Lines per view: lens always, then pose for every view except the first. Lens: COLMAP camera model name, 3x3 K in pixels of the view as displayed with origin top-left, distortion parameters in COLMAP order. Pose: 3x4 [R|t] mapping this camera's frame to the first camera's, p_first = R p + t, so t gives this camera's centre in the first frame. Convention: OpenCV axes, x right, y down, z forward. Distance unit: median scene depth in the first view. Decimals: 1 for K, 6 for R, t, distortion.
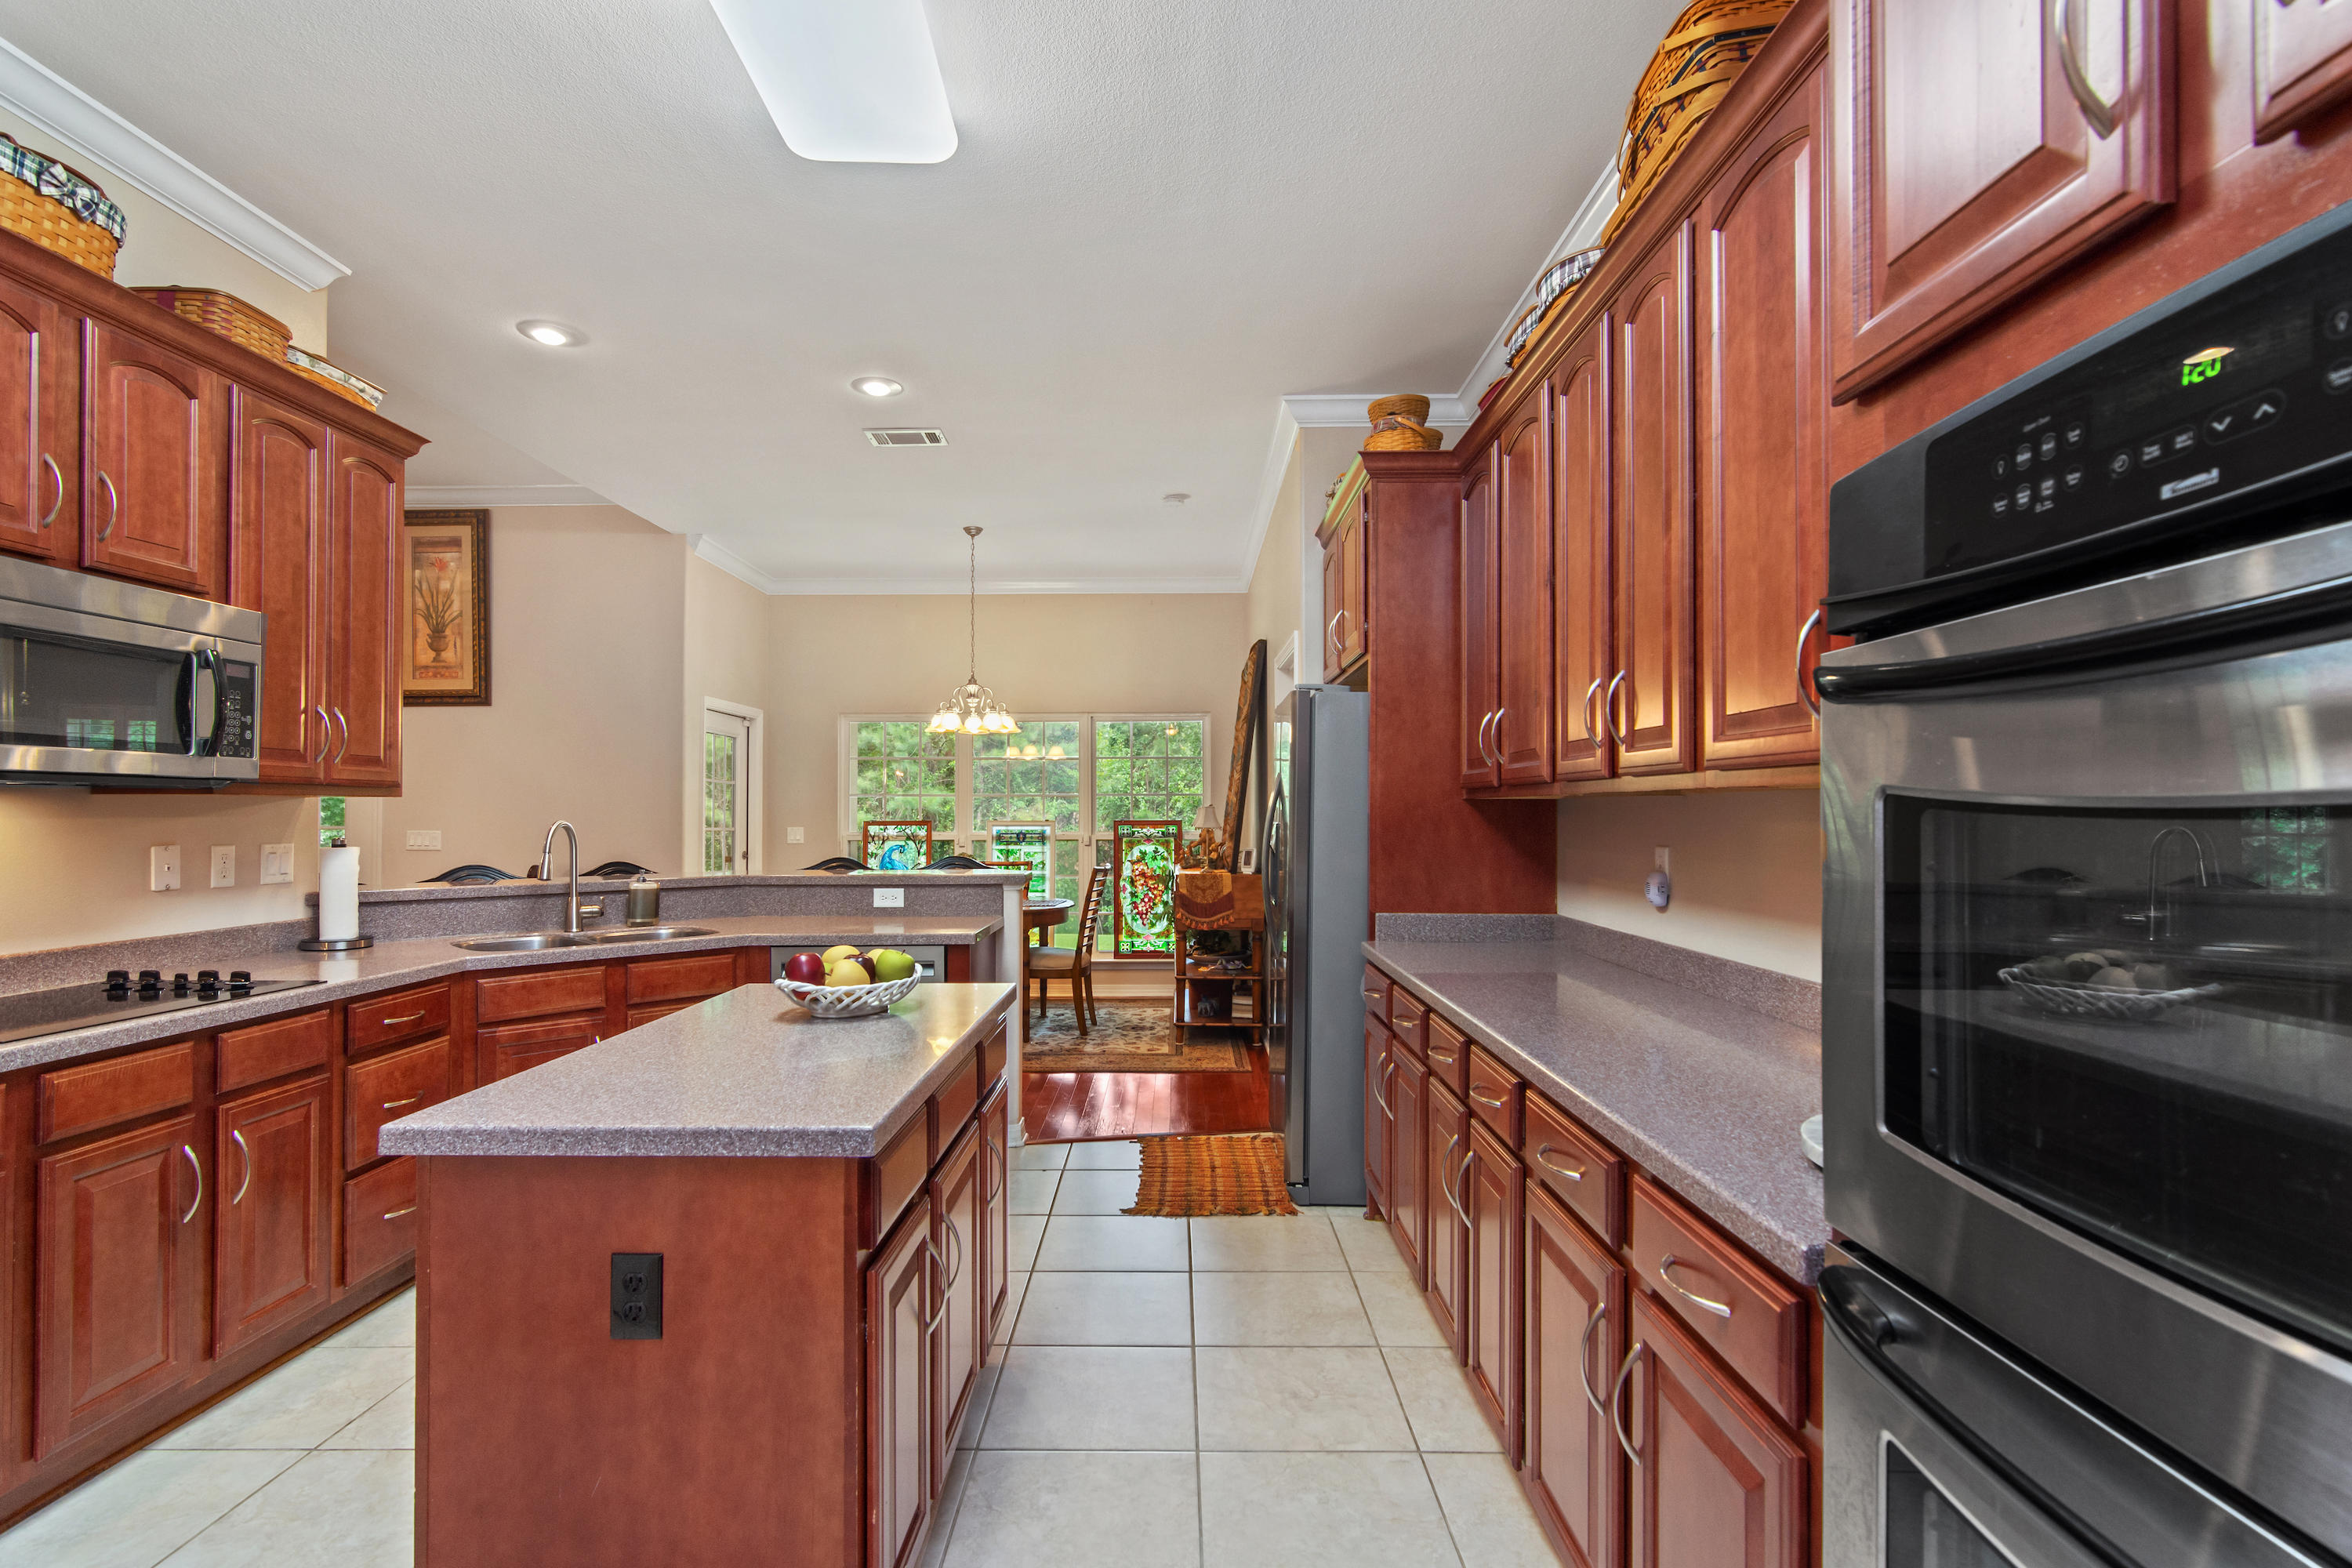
lens RADIAL K [[1157.3, 0, 1175.1], [0, 1157.3, 797.1], [0, 0, 1]] dist [0.001706, -0.000634]
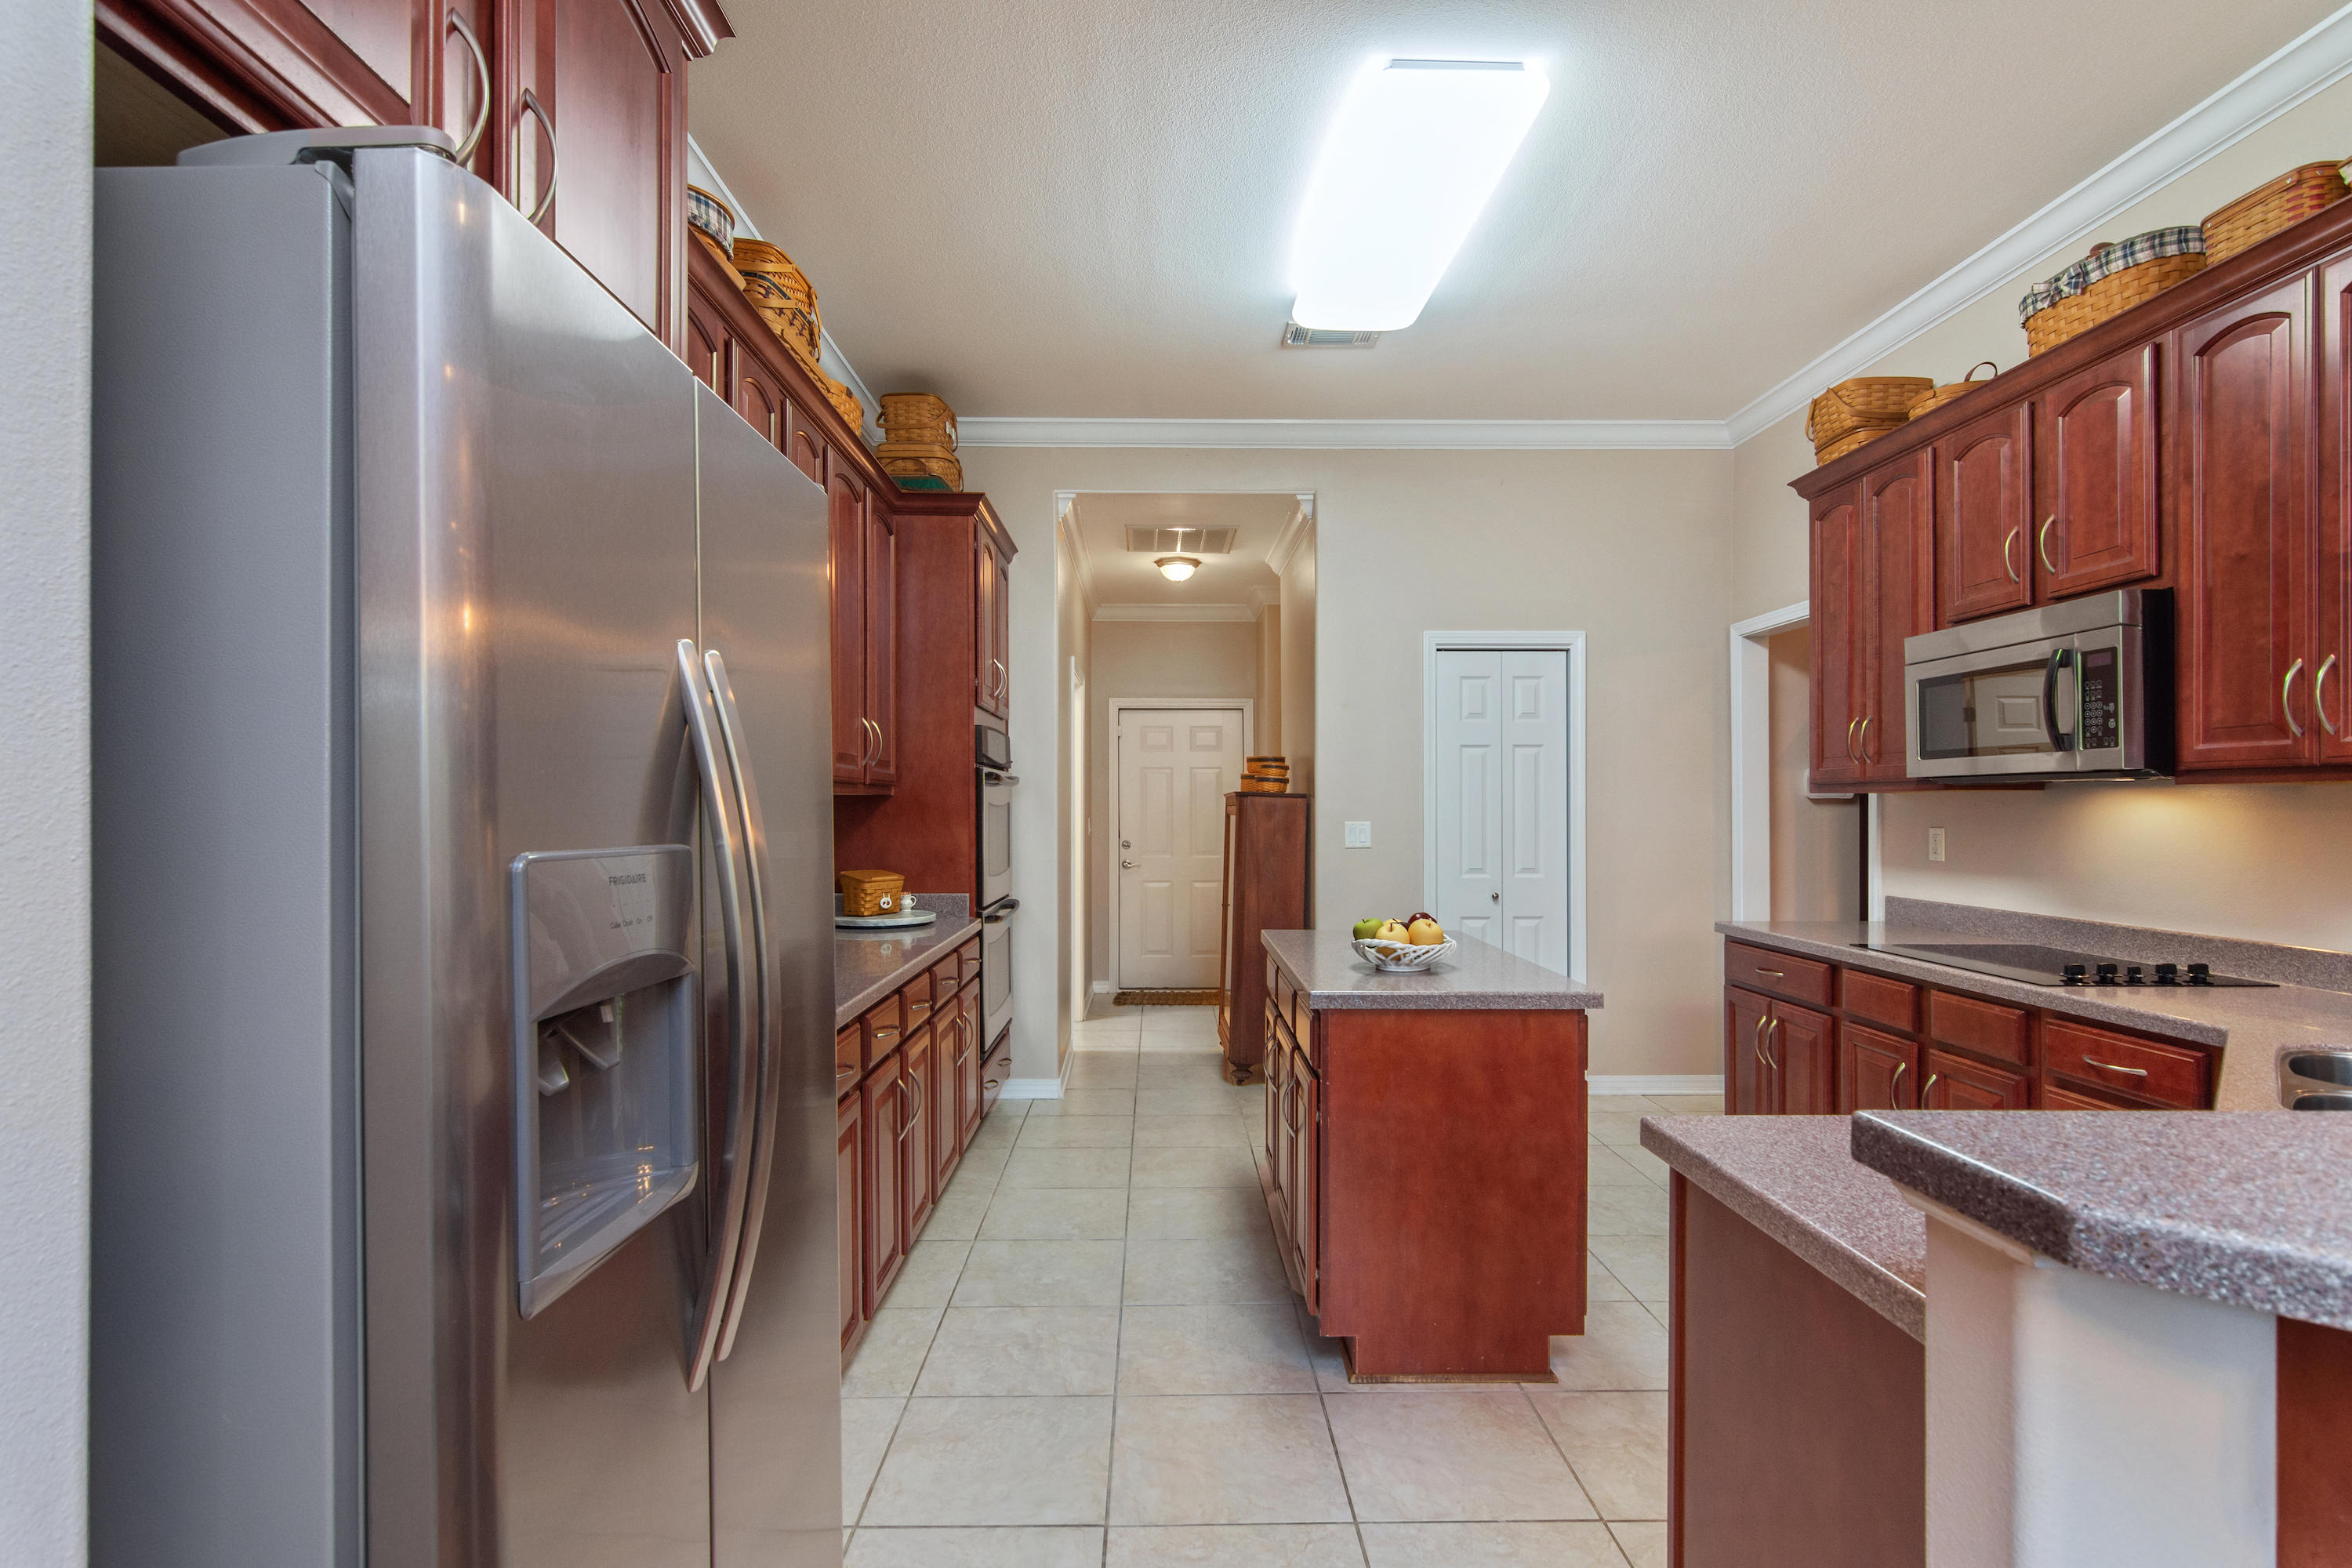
lens RADIAL K [[1157.3, 0, 1173.0], [0, 1157.3, 808.7], [0, 0, 1]] dist [0.001706, -0.000634]
pose [[-0.999397, 0.004109, -0.034482, 0.002604], [0.004504, 0.999925, -0.011385, 0.017759], [0.034433, -0.011534, -0.999340, 1.453079]]
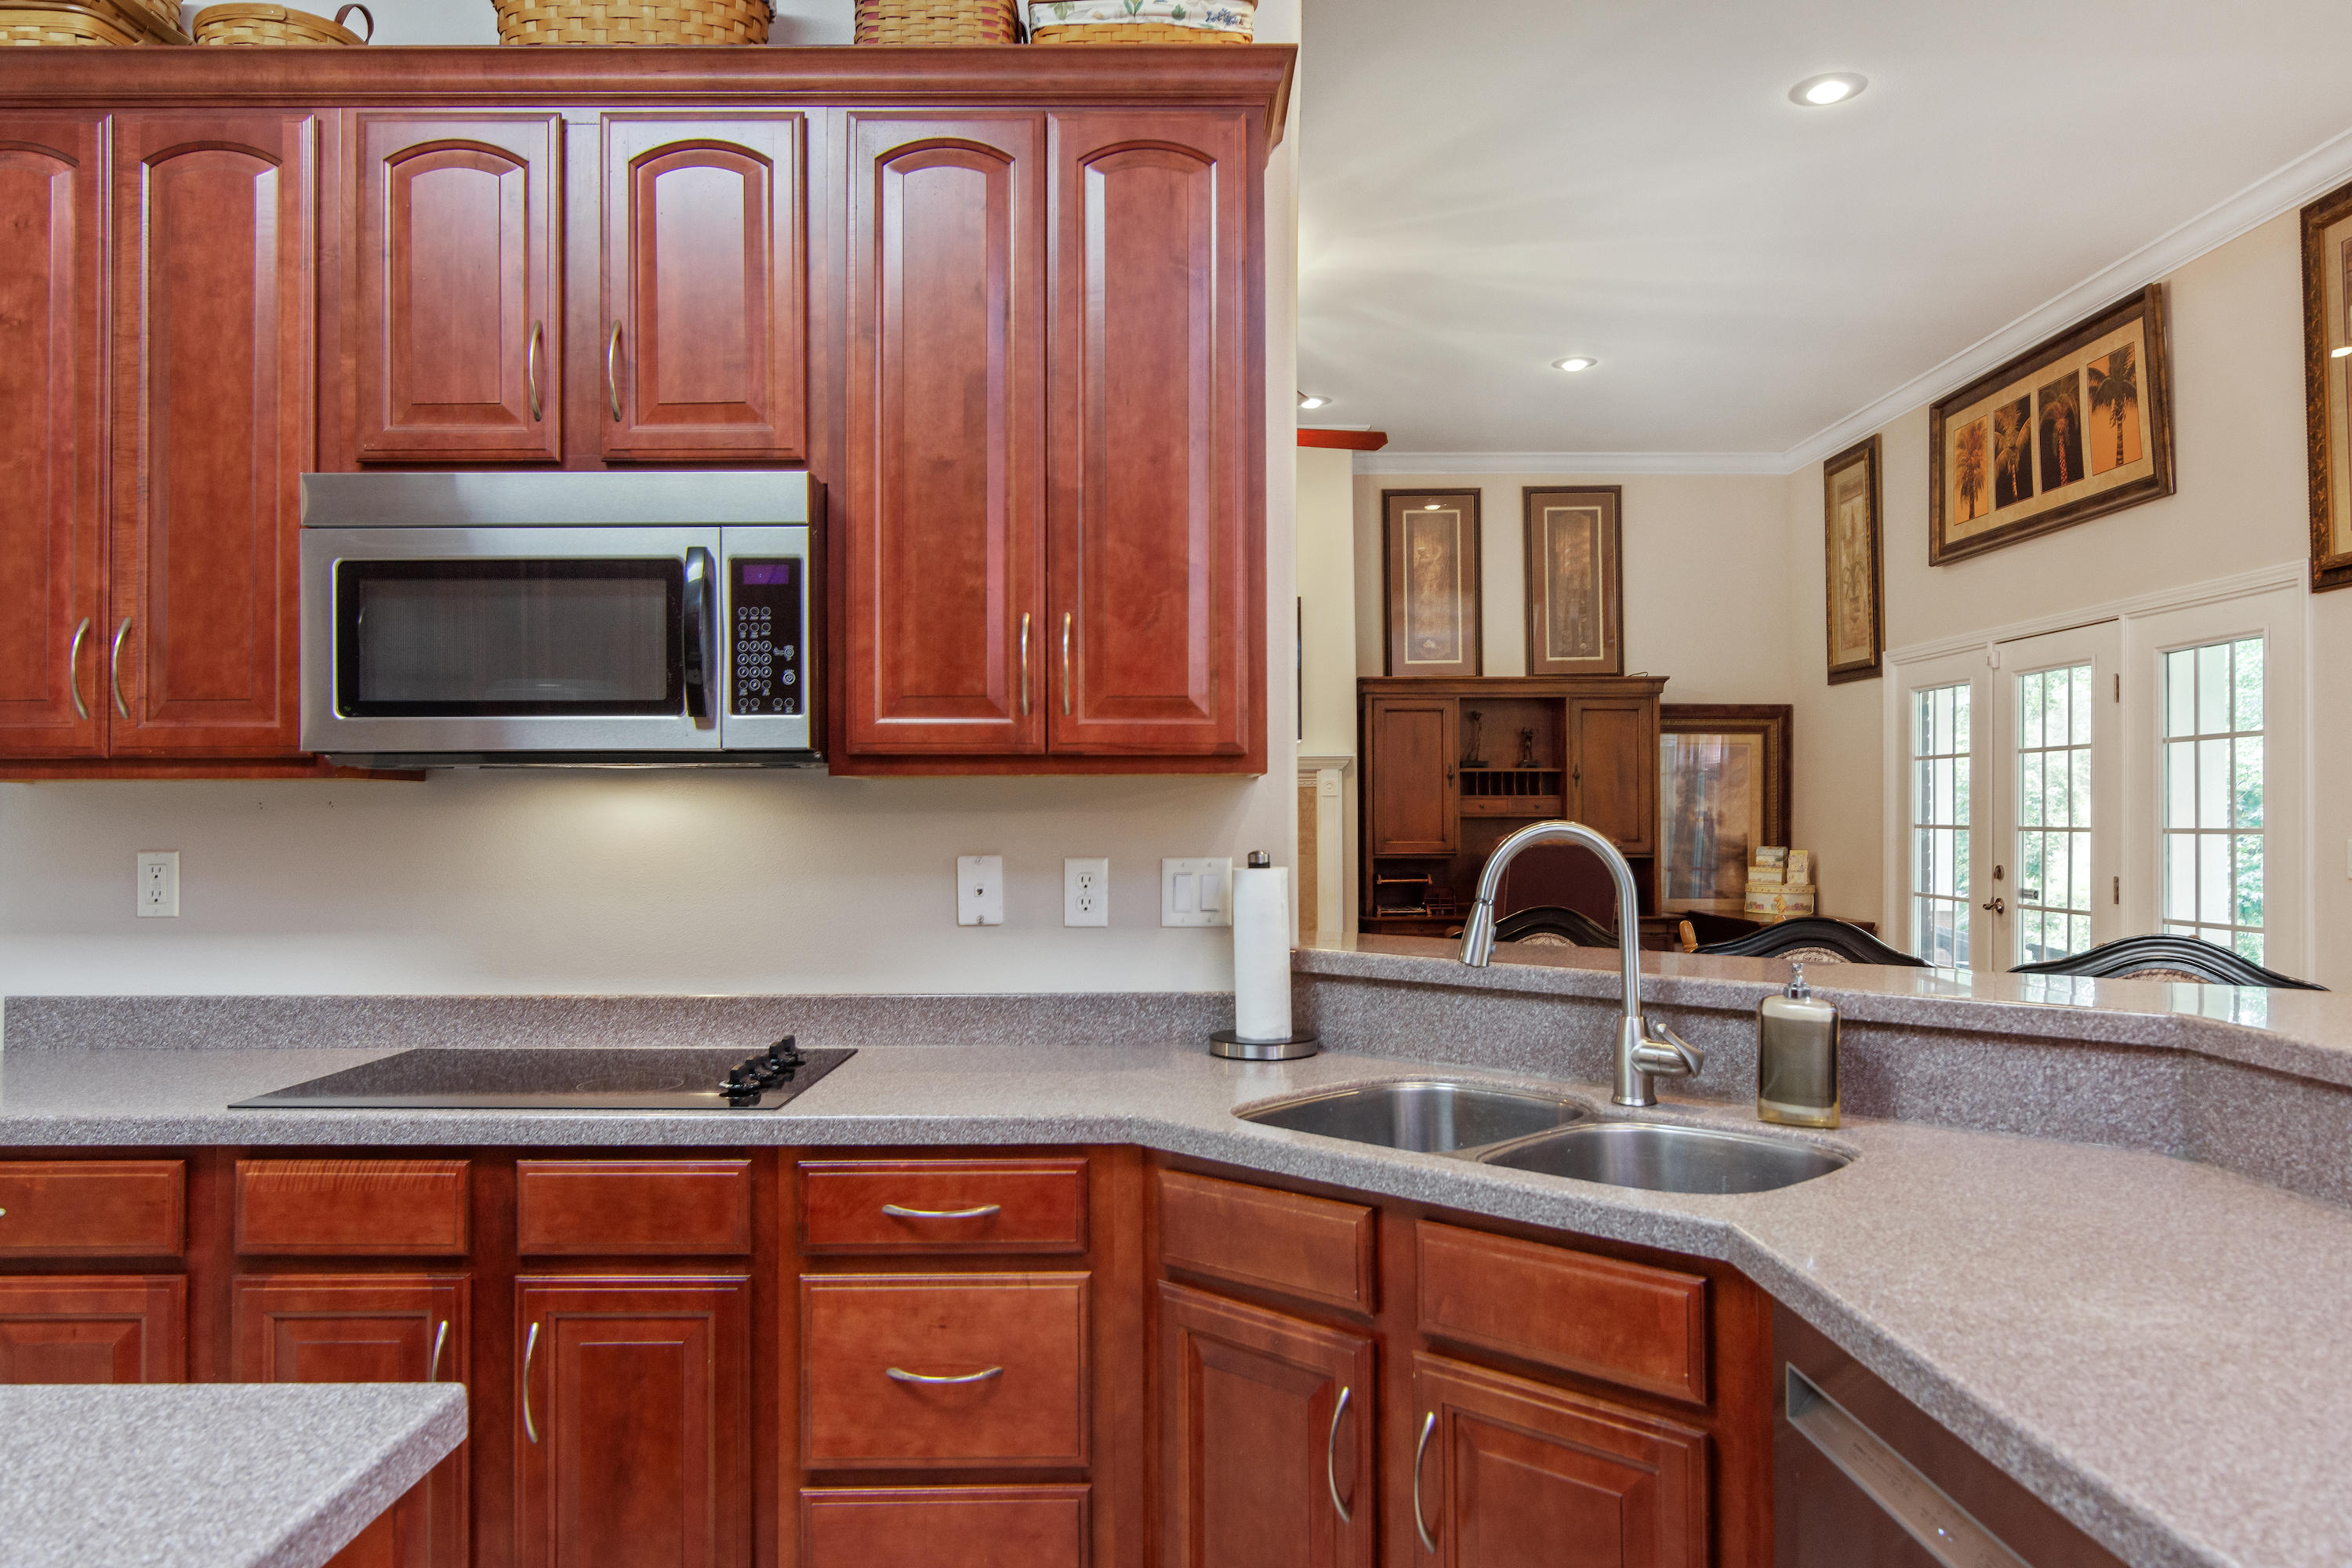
lens RADIAL K [[1630.2, 0, 1155.1], [0, 1630.2, 790.9], [0, 0, 1]] dist [-0.009818, 0.013281]
pose [[0.007857, -0.010327, -0.999916, 0.041431], [0.016193, 0.999817, -0.010198, 0.013267], [0.999838, -0.016111, 0.008023, 0.894588]]
